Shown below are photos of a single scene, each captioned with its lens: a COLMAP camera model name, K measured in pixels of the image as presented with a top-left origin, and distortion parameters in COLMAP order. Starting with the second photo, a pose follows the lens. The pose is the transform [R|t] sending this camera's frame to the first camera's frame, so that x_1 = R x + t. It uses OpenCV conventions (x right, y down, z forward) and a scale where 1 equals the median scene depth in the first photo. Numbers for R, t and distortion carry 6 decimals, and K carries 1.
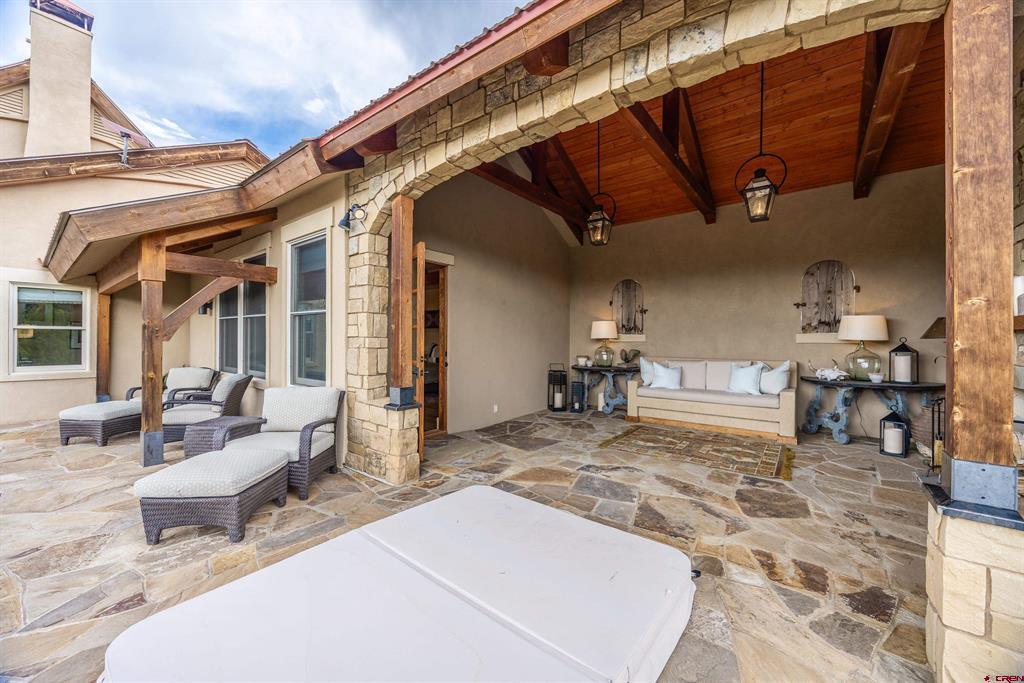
lens RADIAL K [[386.5, 0, 511.1], [0, 386.5, 340.9], [0, 0, 1]] dist [-0.002749, -0.000425]
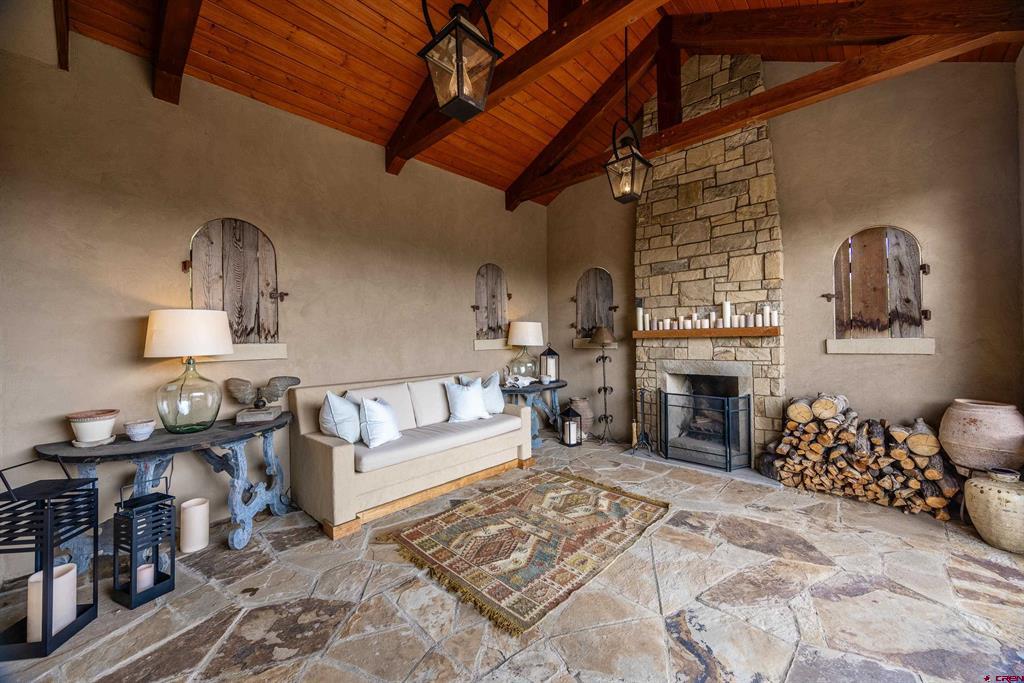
lens RADIAL K [[386.5, 0, 509.2], [0, 386.5, 338.2], [0, 0, 1]] dist [-0.002749, -0.000425]
pose [[0.099420, -0.001524, 0.995044, -0.169357], [0.022570, 0.999745, -0.000724, -0.025291], [-0.994790, 0.022530, 0.099429, 1.046784]]
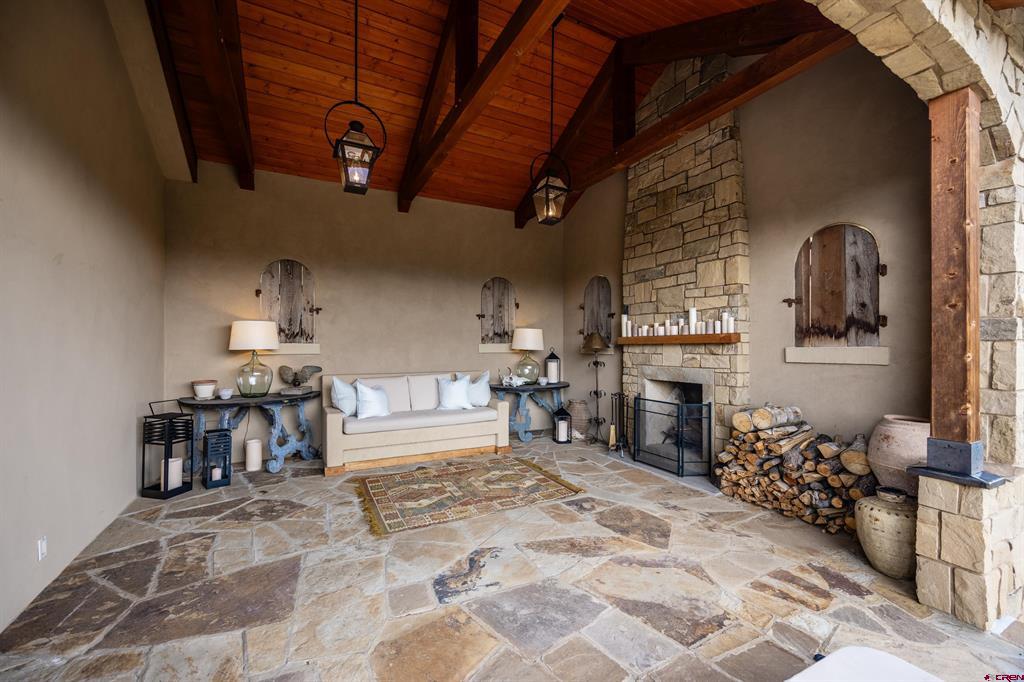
lens RADIAL K [[400.1, 0, 495.0], [0, 400.1, 348.6], [0, 0, 1]] dist [-0.005284, 0.000684]
pose [[0.432725, -0.005832, 0.901507, -0.258096], [0.006673, 0.999972, 0.003266, -0.011986], [-0.901501, 0.004603, 0.432752, 0.626818]]
